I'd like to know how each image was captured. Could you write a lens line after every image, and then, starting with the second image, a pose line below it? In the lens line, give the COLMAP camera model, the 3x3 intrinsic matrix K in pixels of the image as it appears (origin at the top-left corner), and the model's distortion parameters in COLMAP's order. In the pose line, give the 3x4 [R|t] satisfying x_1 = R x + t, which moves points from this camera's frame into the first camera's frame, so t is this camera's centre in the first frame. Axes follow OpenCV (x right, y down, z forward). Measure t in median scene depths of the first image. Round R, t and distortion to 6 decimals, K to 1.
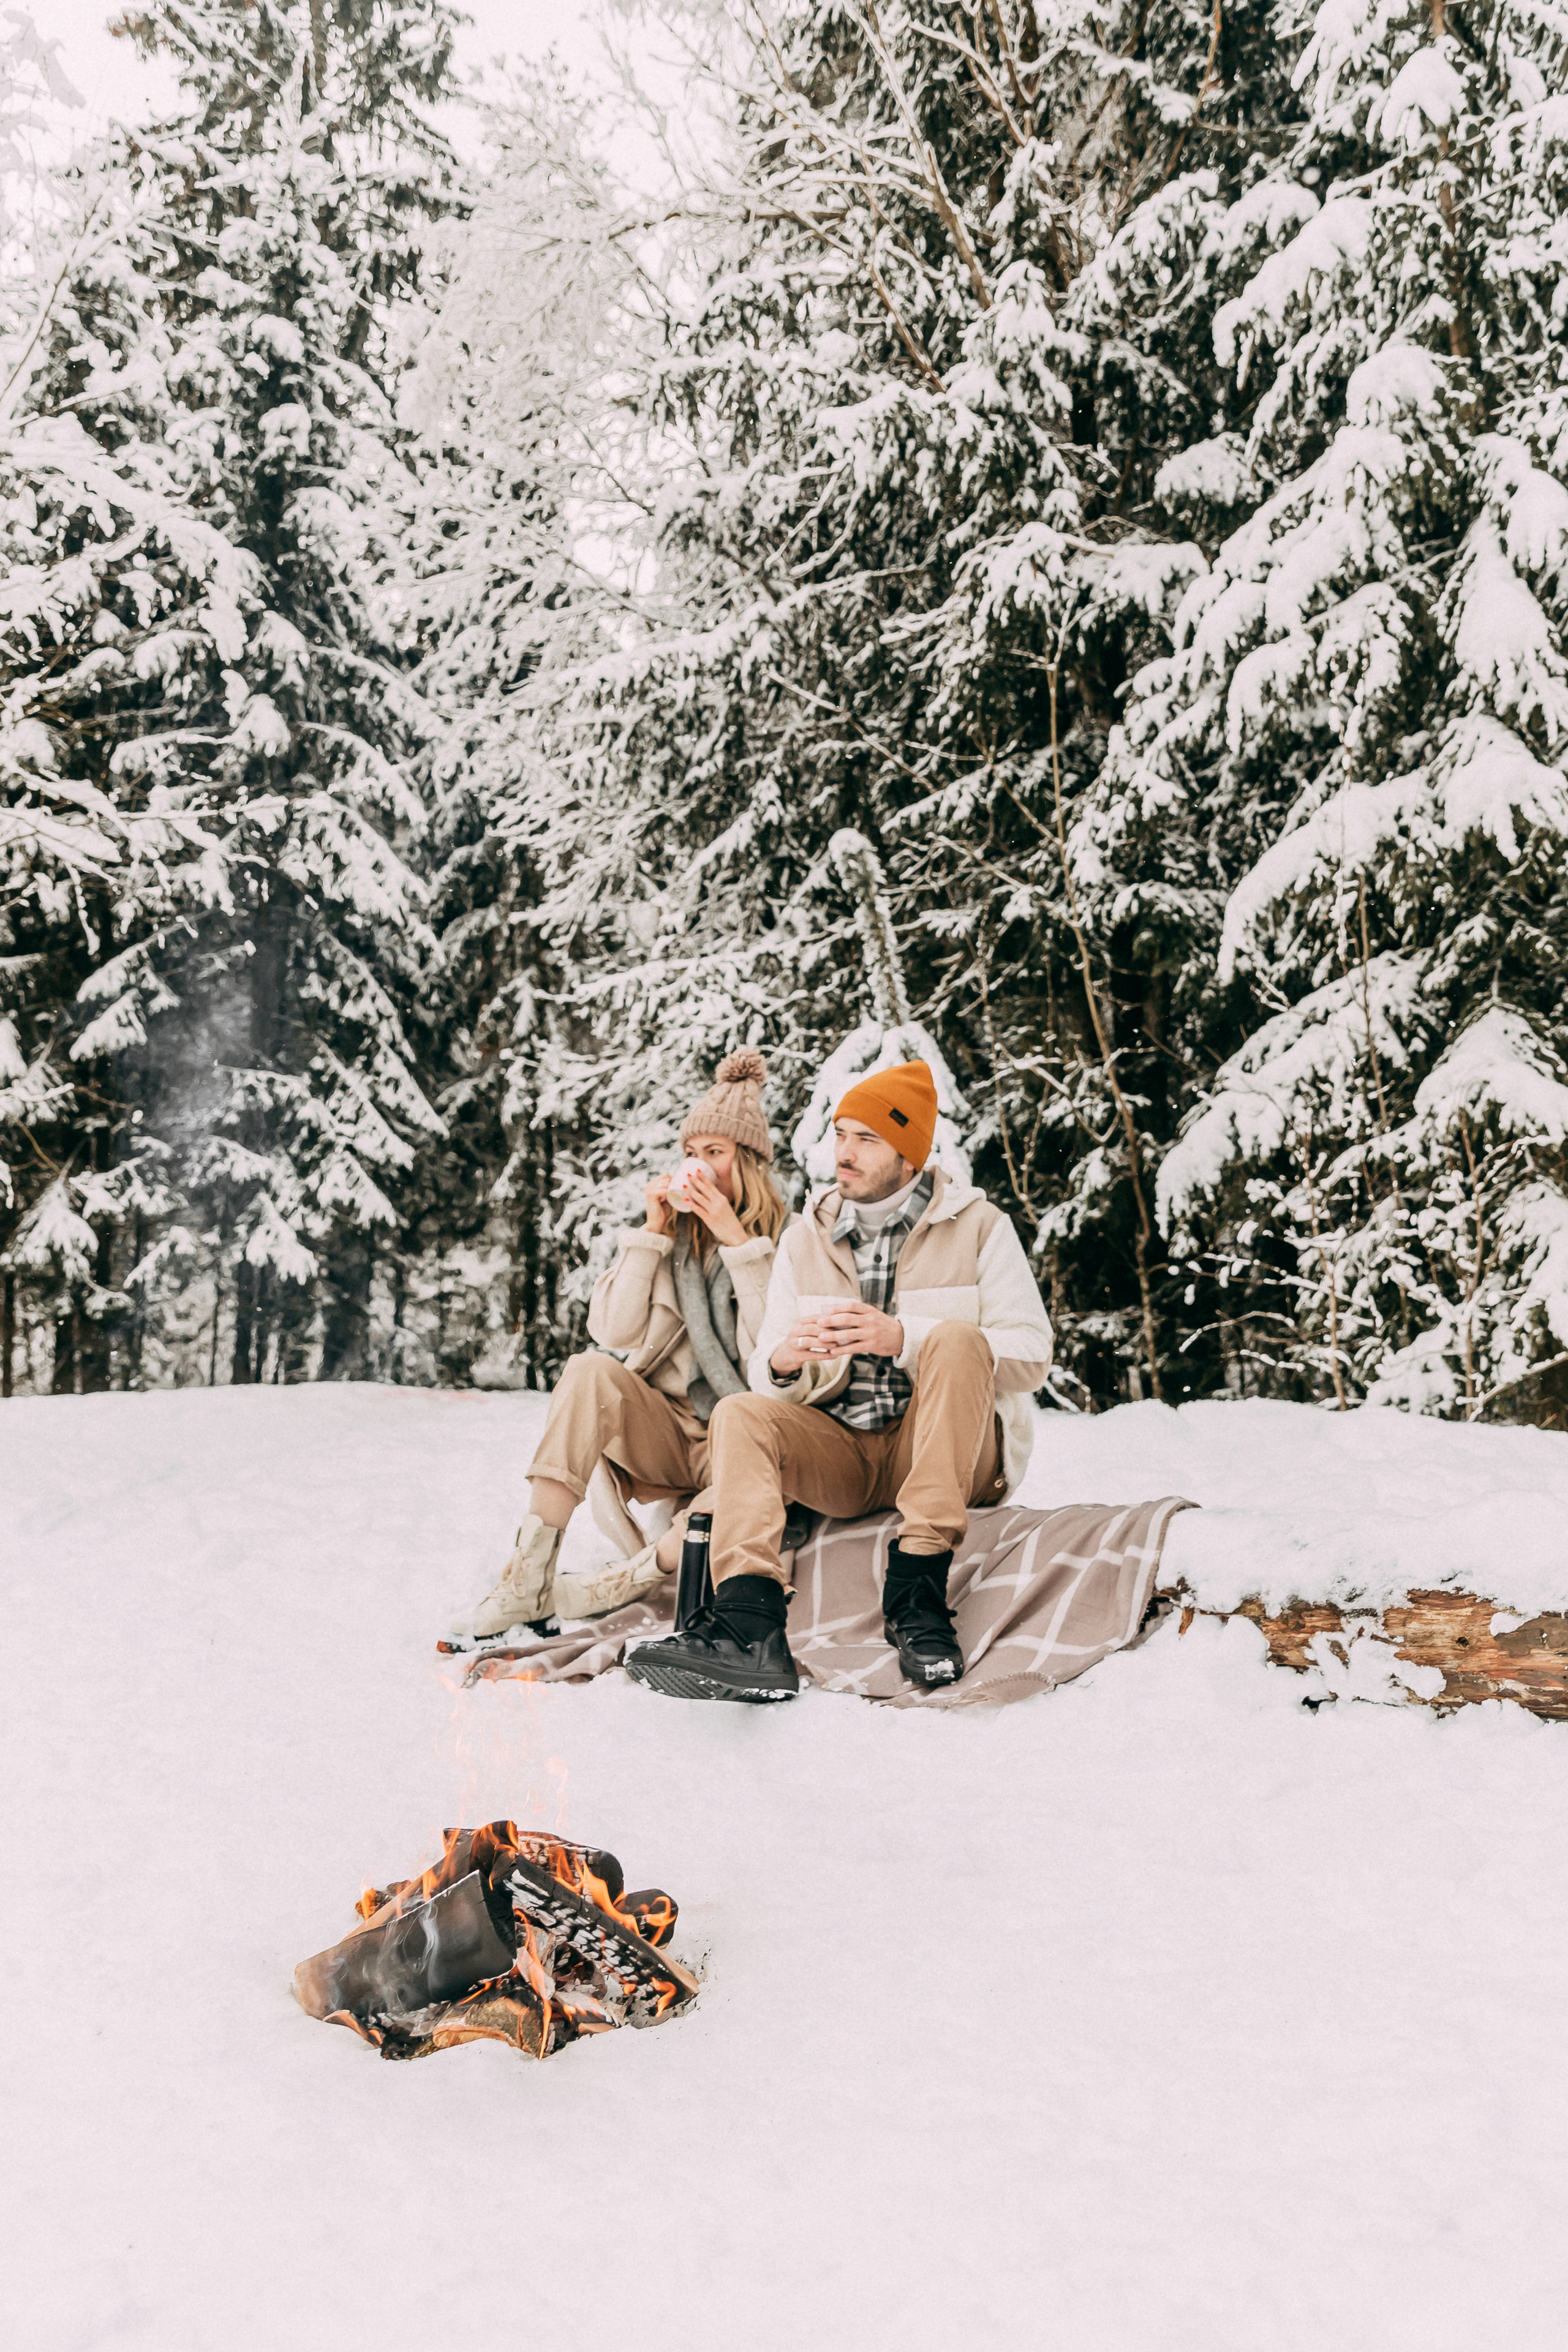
lens RADIAL K [[1795.7, 0, 716.9], [0, 1795.7, 1172.1], [0, 0, 1]] dist [0.008385, 0.000563]
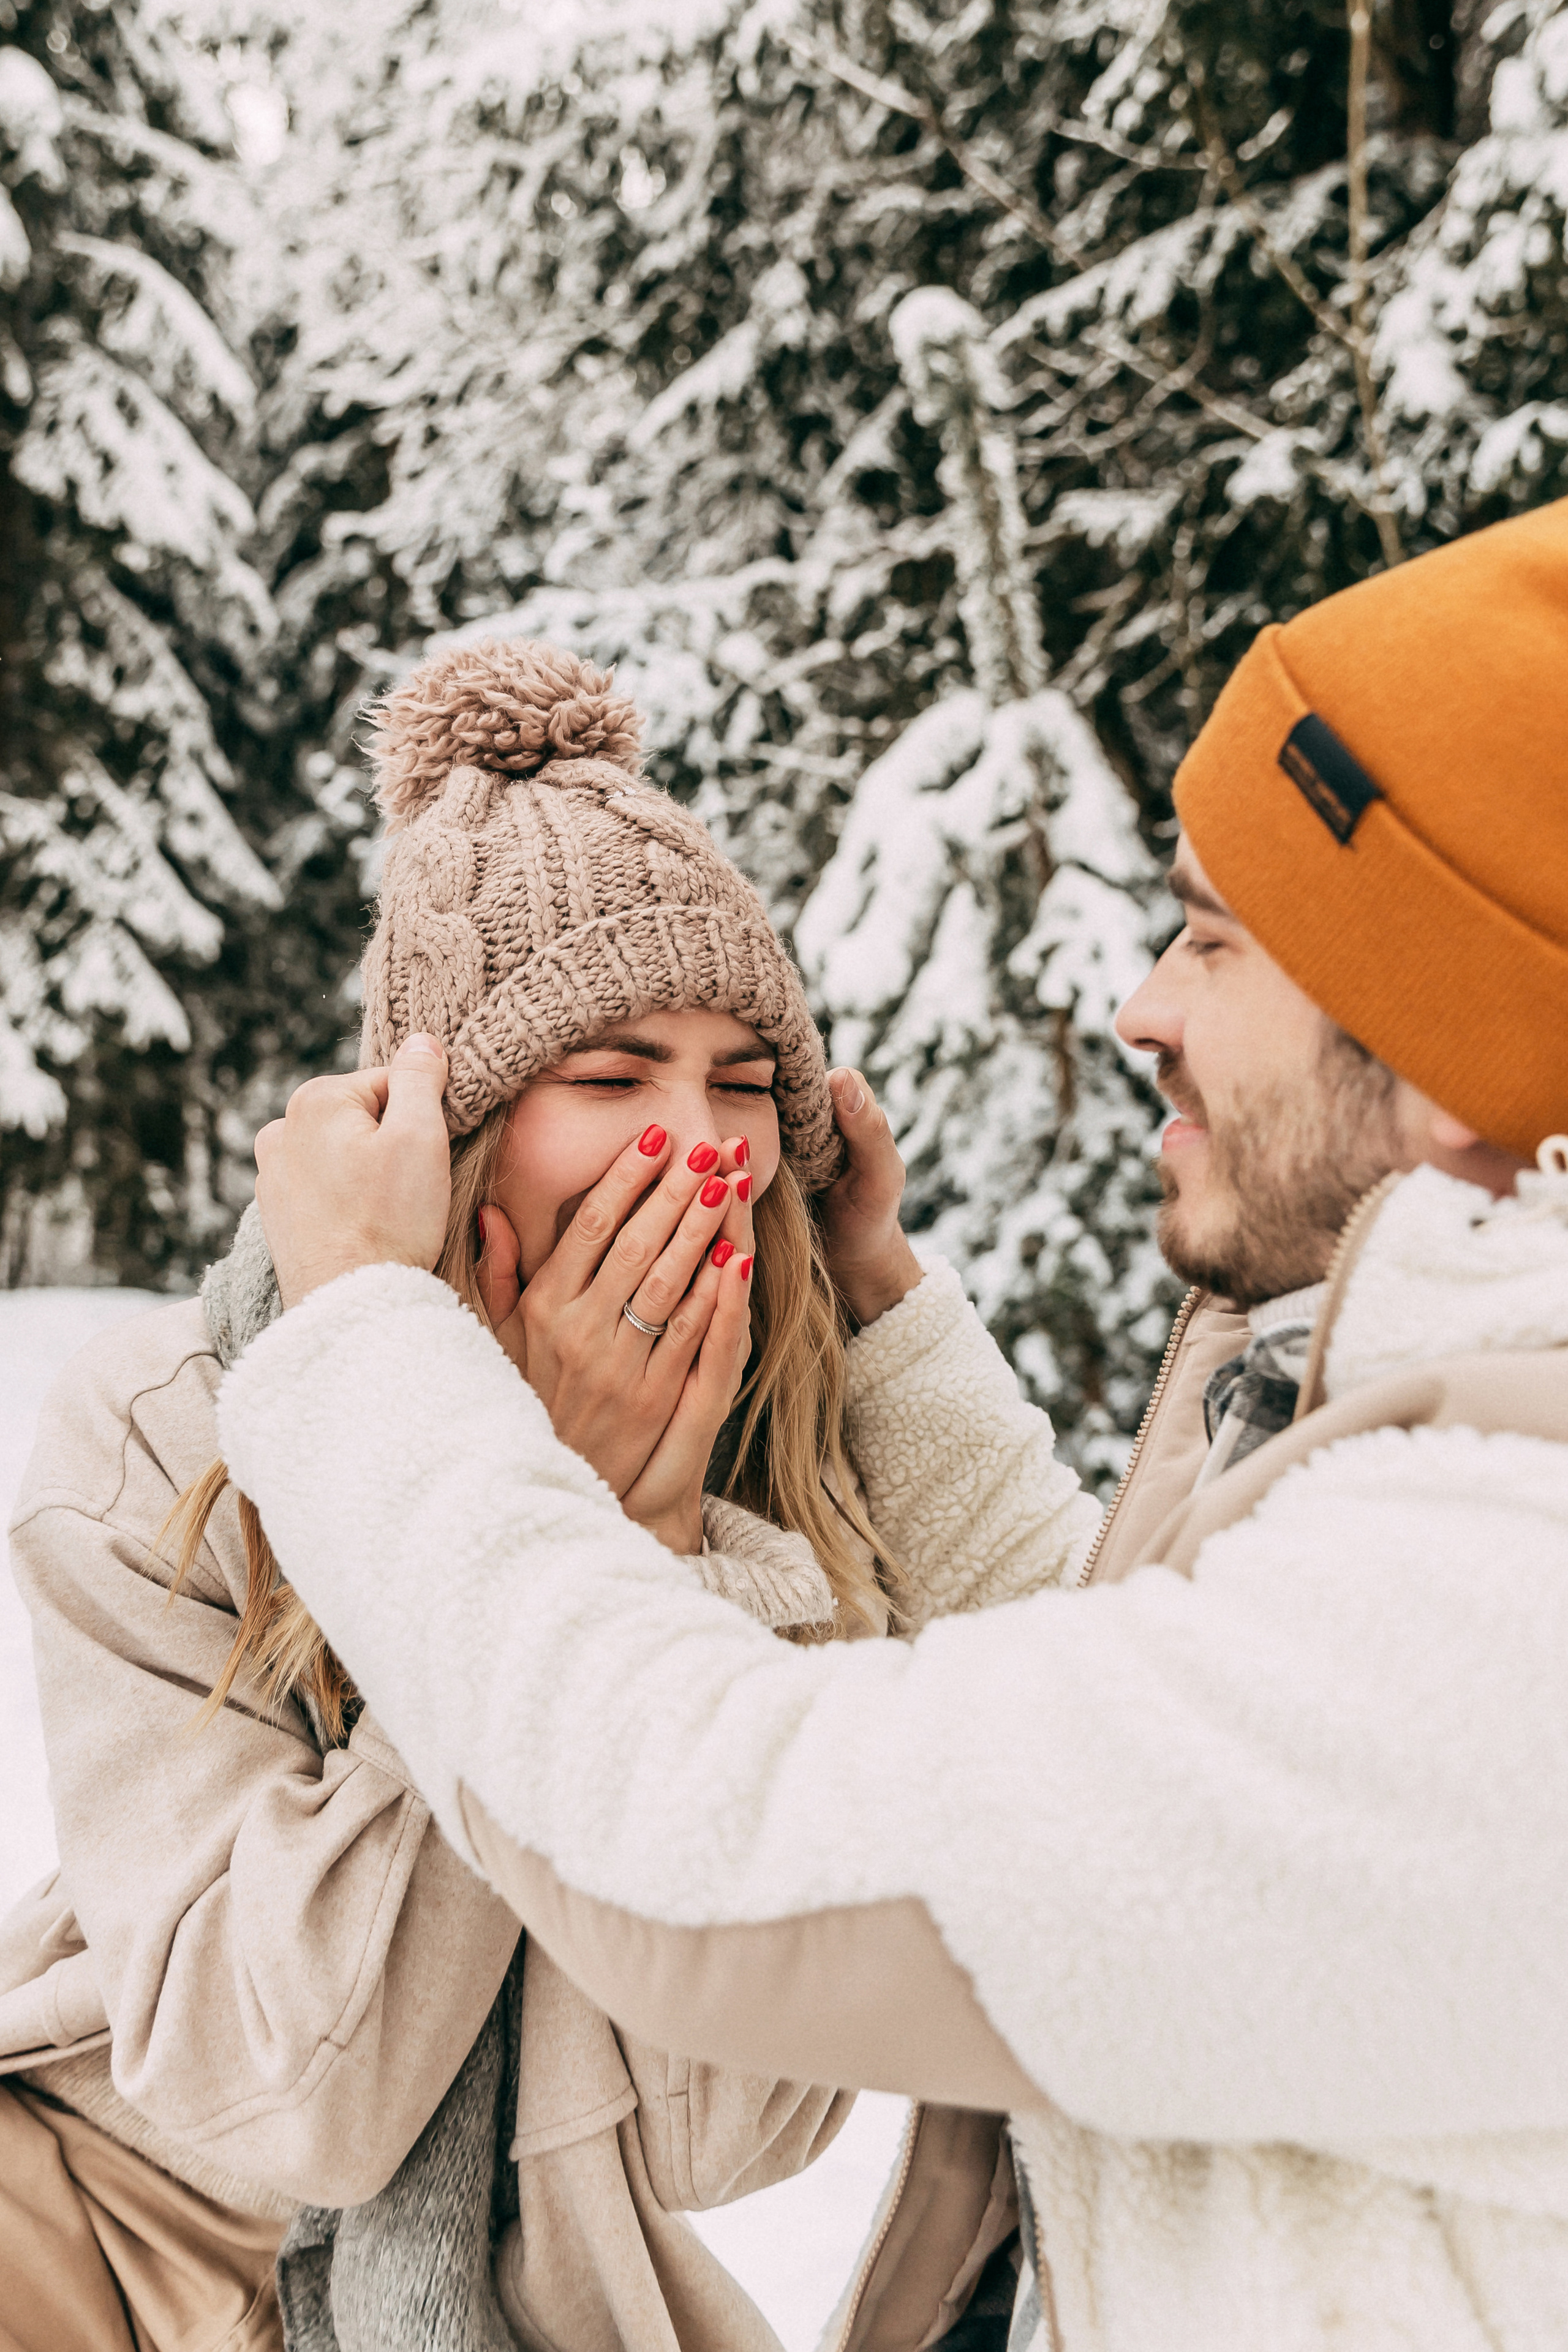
lens RADIAL K [[2171.3, 0, 634.2], [0, 2171.3, 1168.0], [0, 0, 1]] dist [0.004498, -0.002767]
pose [[0.998612, 0.027918, -0.044660, 0.022750], [-0.023389, 0.994822, 0.098903, -0.009383], [0.047190, -0.097721, 0.994094, 0.354567]]
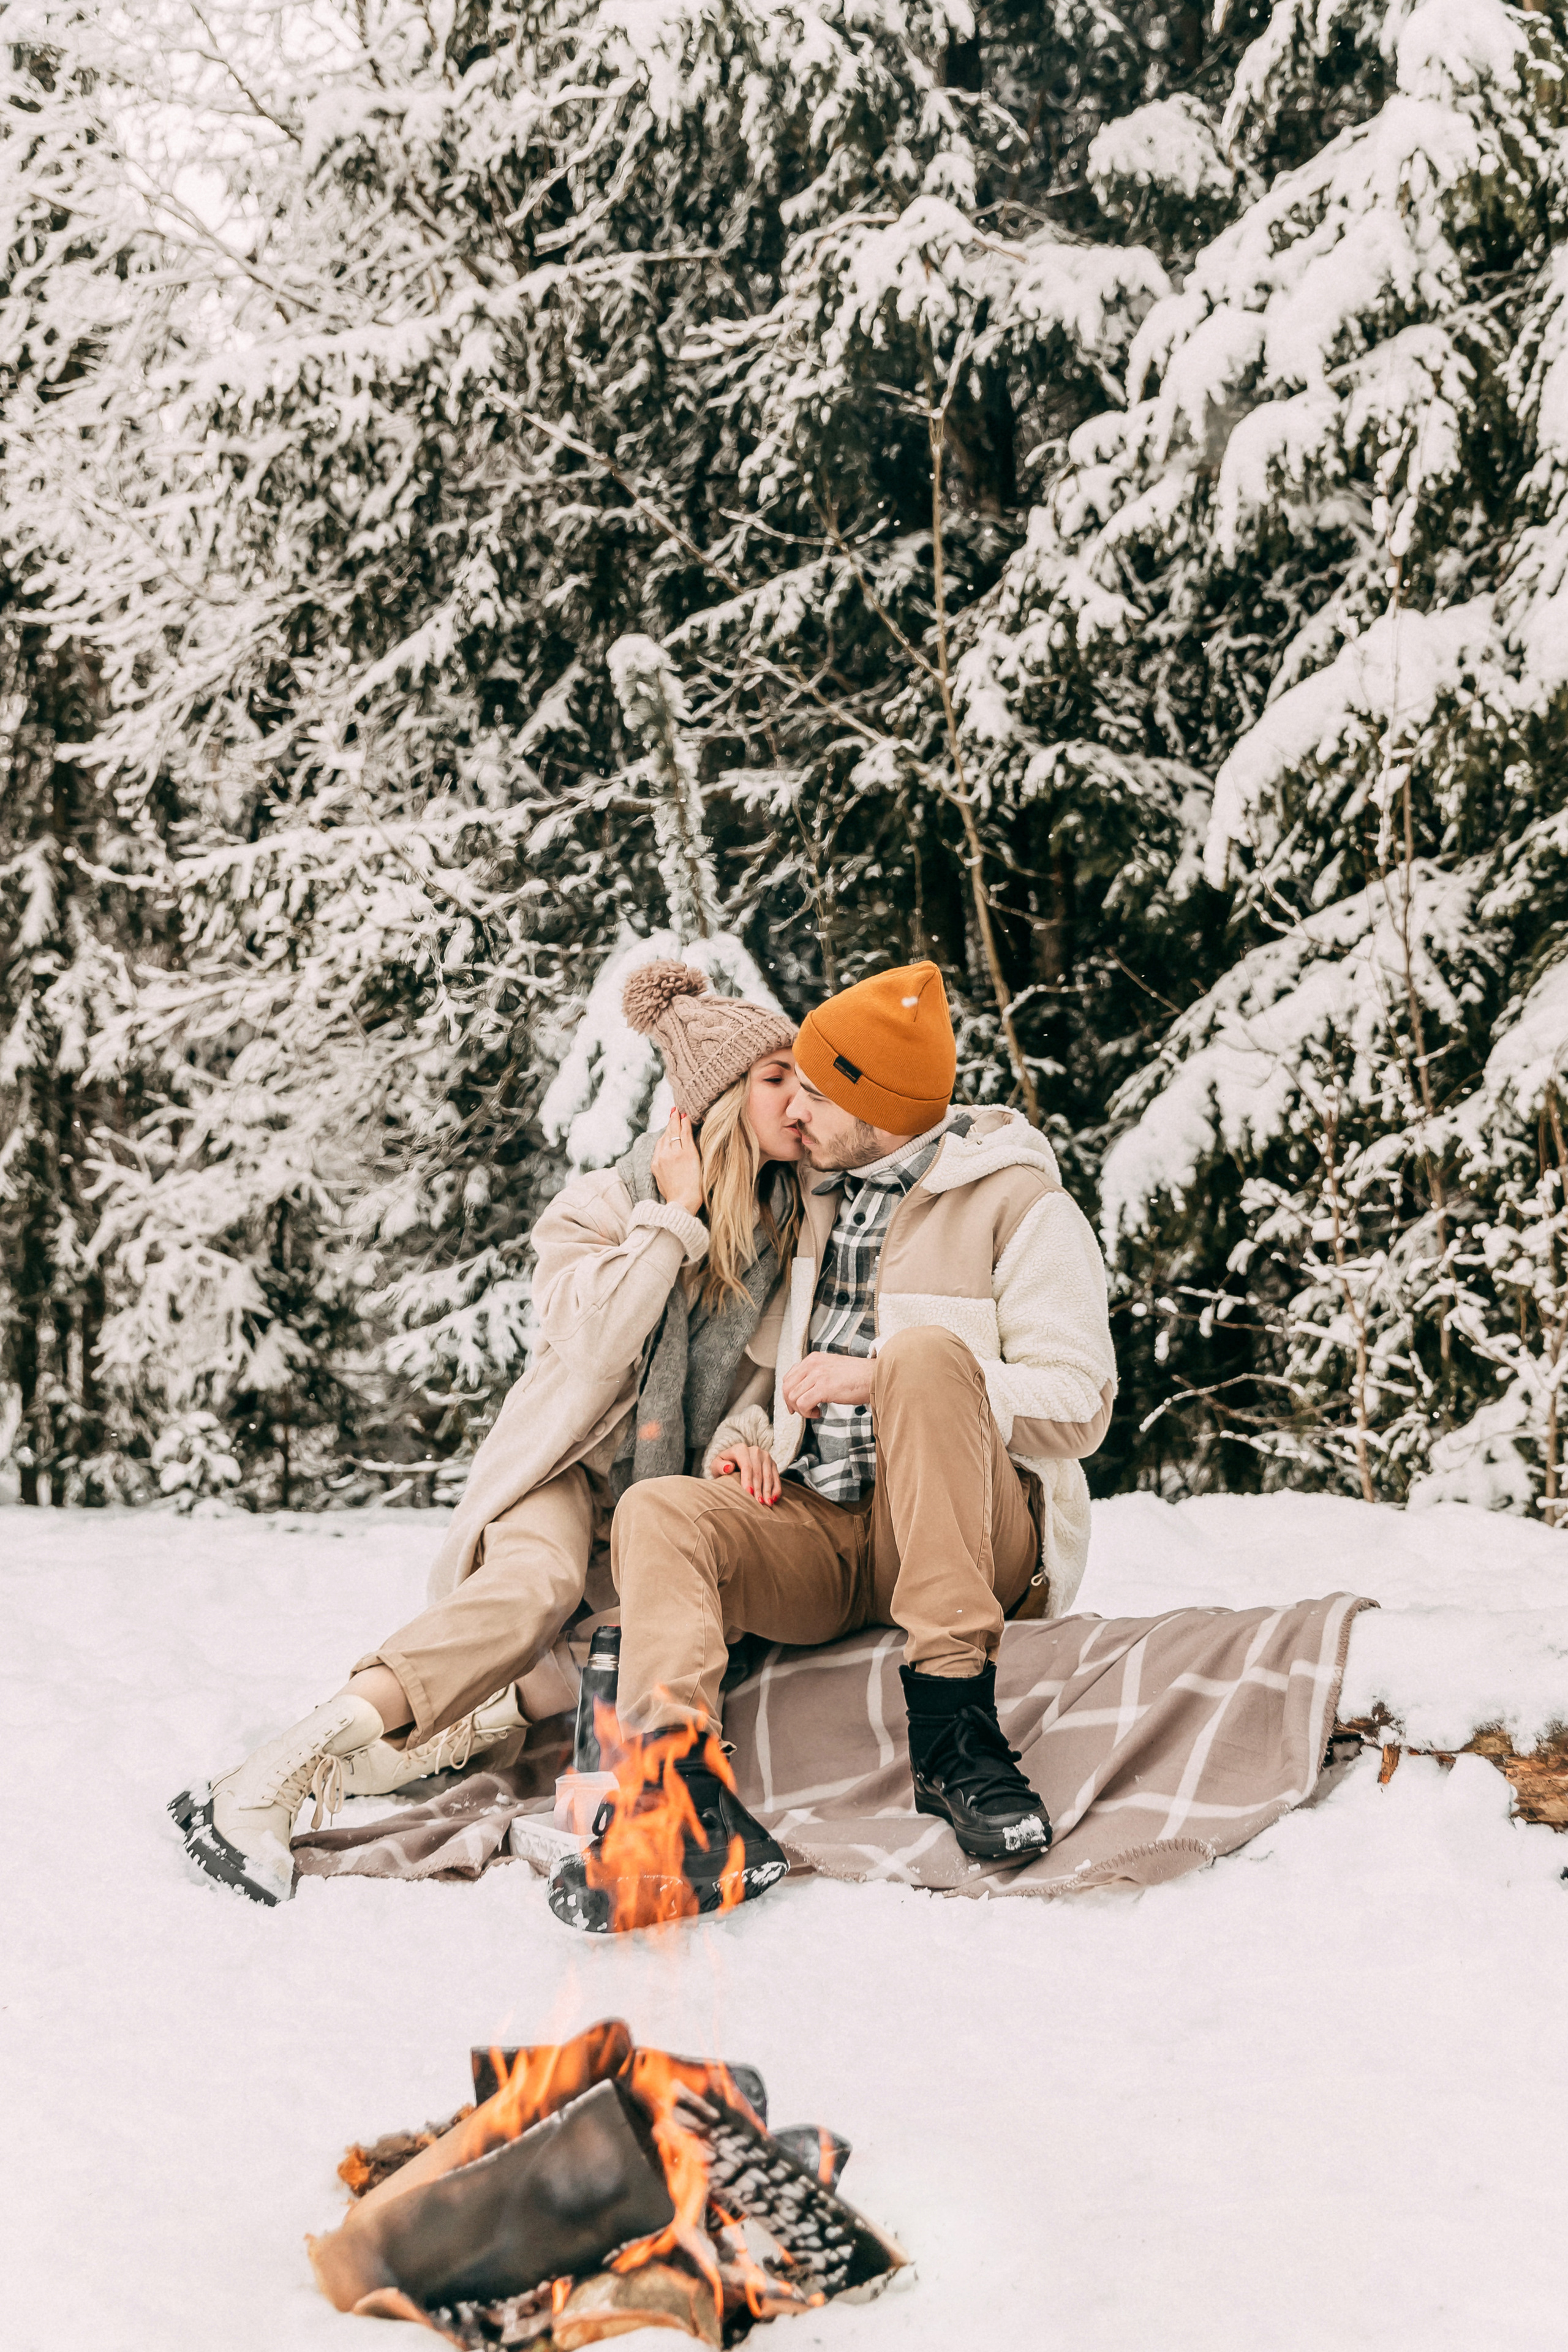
lens RADIAL K [[2779.6, 0, 699.6], [0, 2779.6, 1176.3], [0, 0, 1]] dist [-0.021963, 0.046680]
pose [[0.985511, 0.028371, 0.167220, -0.062864], [-0.027117, 0.999584, -0.009781, 0.014348], [-0.167428, 0.005105, 0.985871, -0.001758]]
